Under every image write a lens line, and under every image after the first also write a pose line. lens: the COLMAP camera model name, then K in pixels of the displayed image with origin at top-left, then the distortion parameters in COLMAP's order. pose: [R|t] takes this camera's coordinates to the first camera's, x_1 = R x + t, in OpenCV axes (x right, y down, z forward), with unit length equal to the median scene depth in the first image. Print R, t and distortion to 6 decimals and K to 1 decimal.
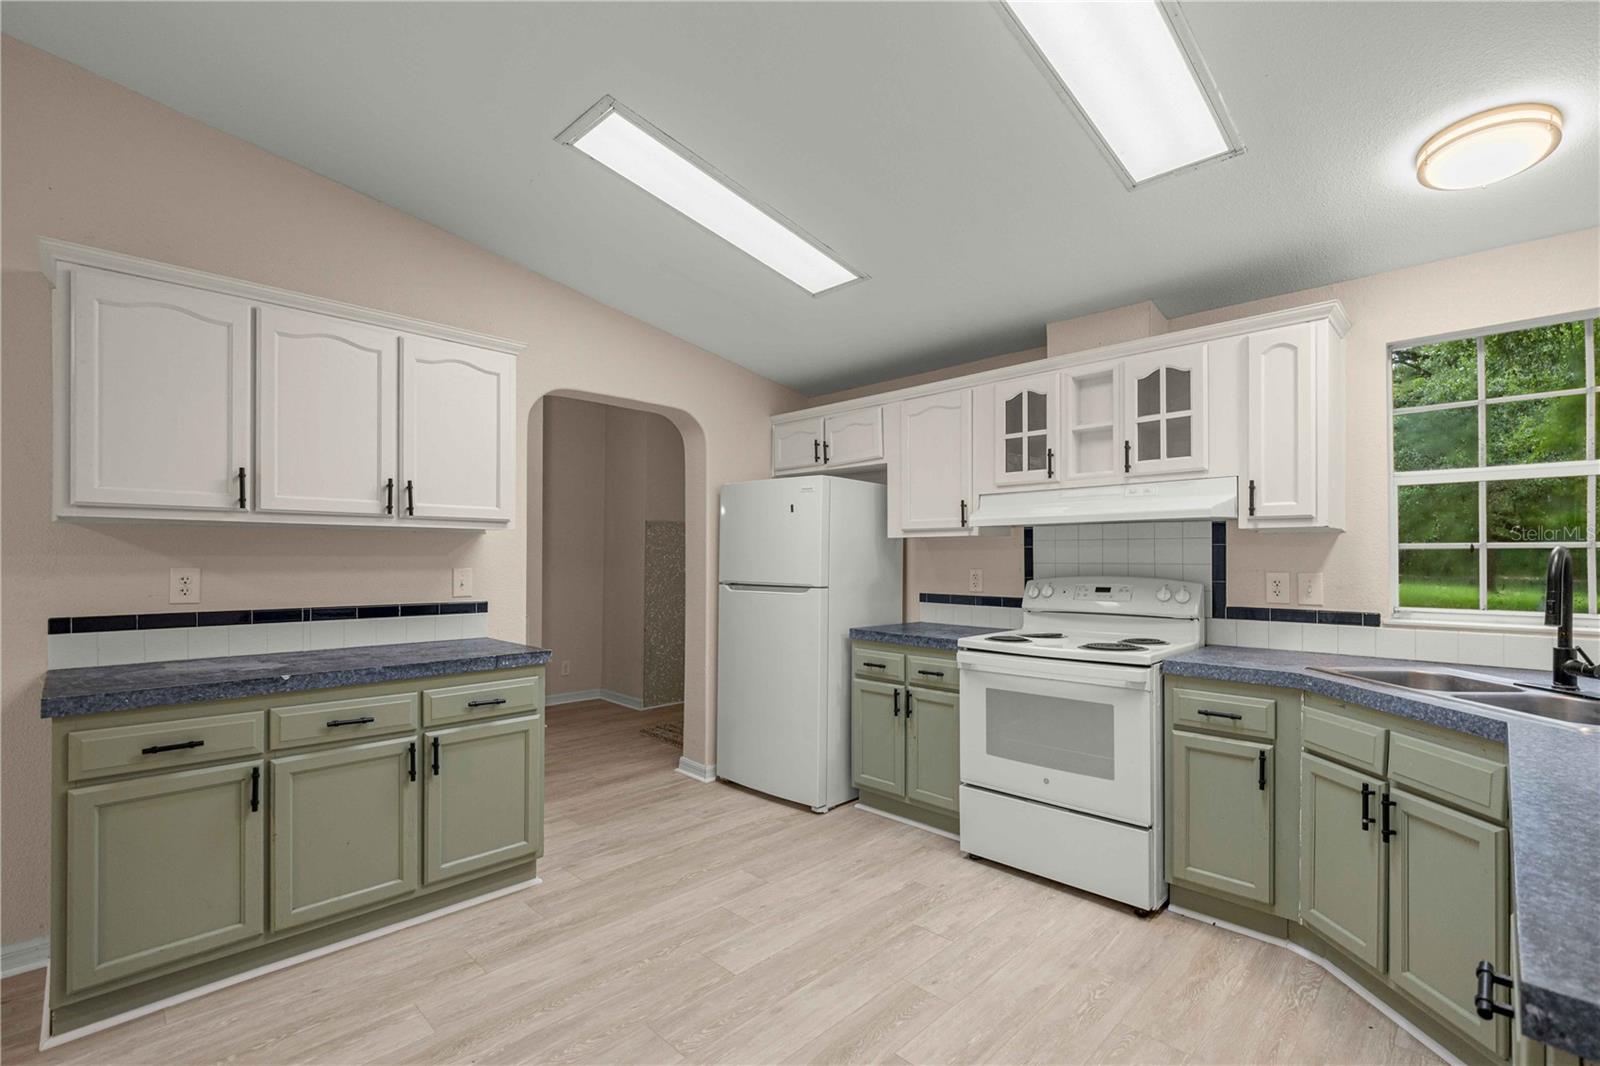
lens RADIAL K [[712.1, 0, 799.6], [0, 712.1, 545.7], [0, 0, 1]] dist [0.000041, 0.000011]
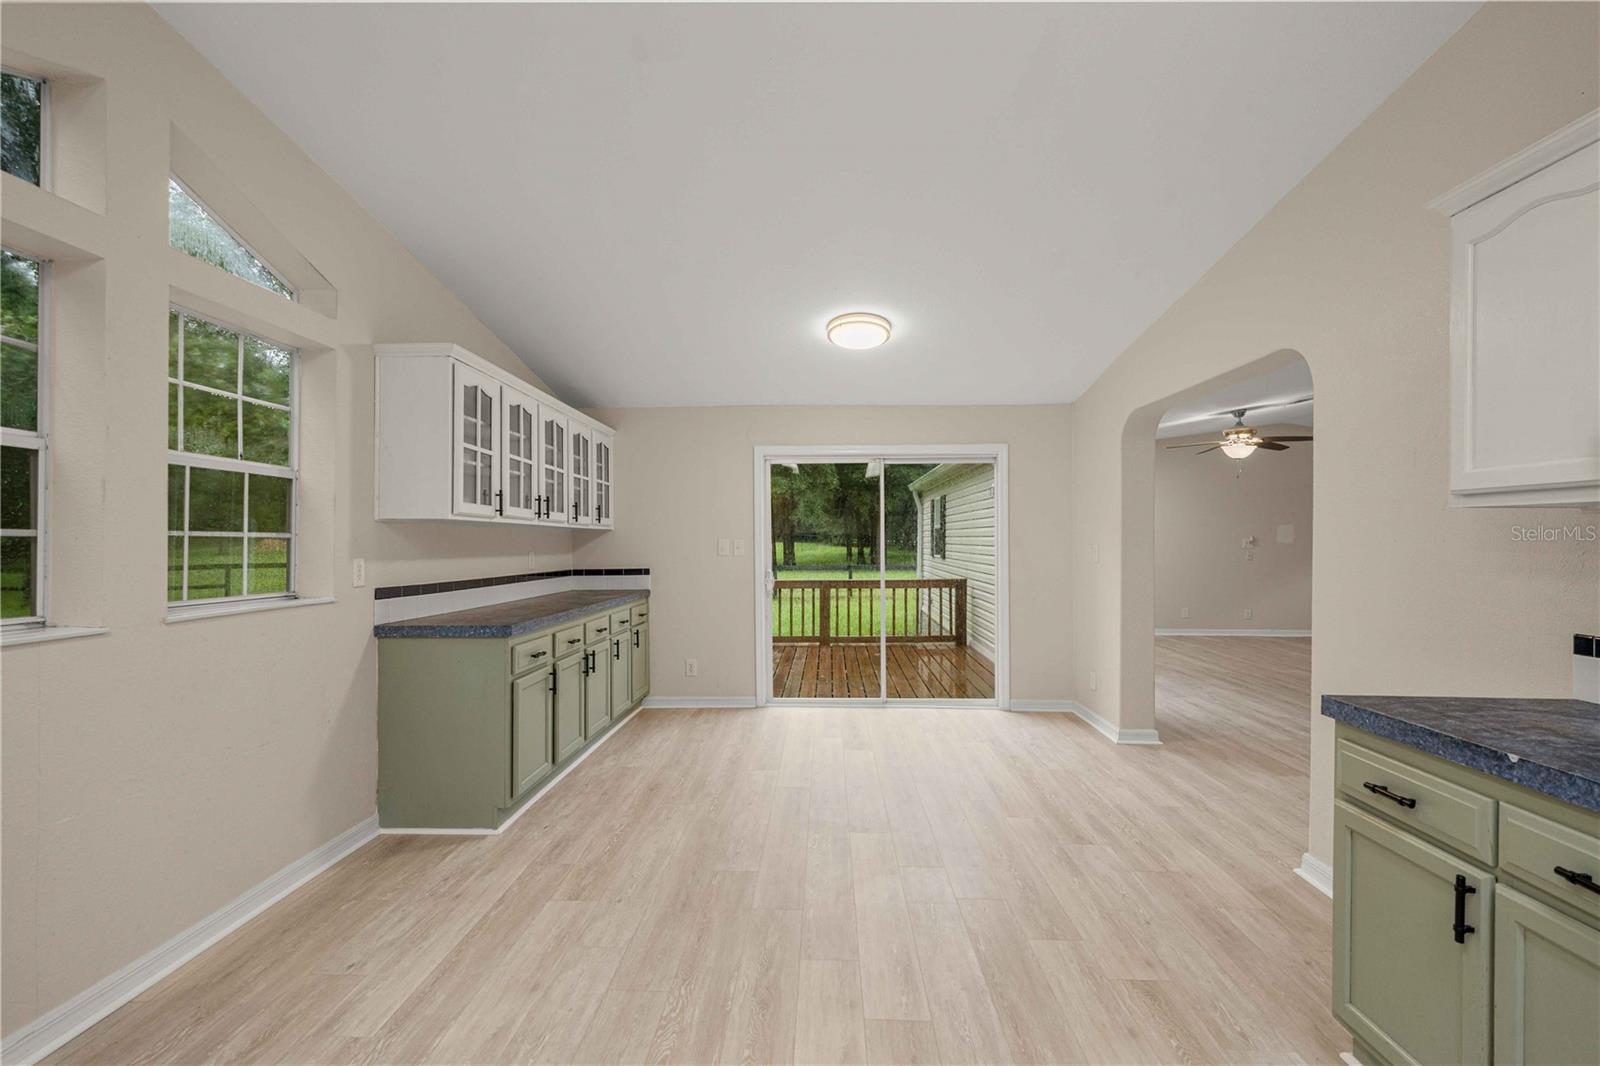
lens RADIAL K [[712.1, 0, 799.6], [0, 712.1, 545.7], [0, 0, 1]] dist [0.000041, 0.000011]
pose [[-0.741066, -0.005178, -0.671412, 0.137369], [-0.003556, 0.999987, -0.003787, 0.009814], [0.671423, -0.000419, -0.741074, 1.088065]]
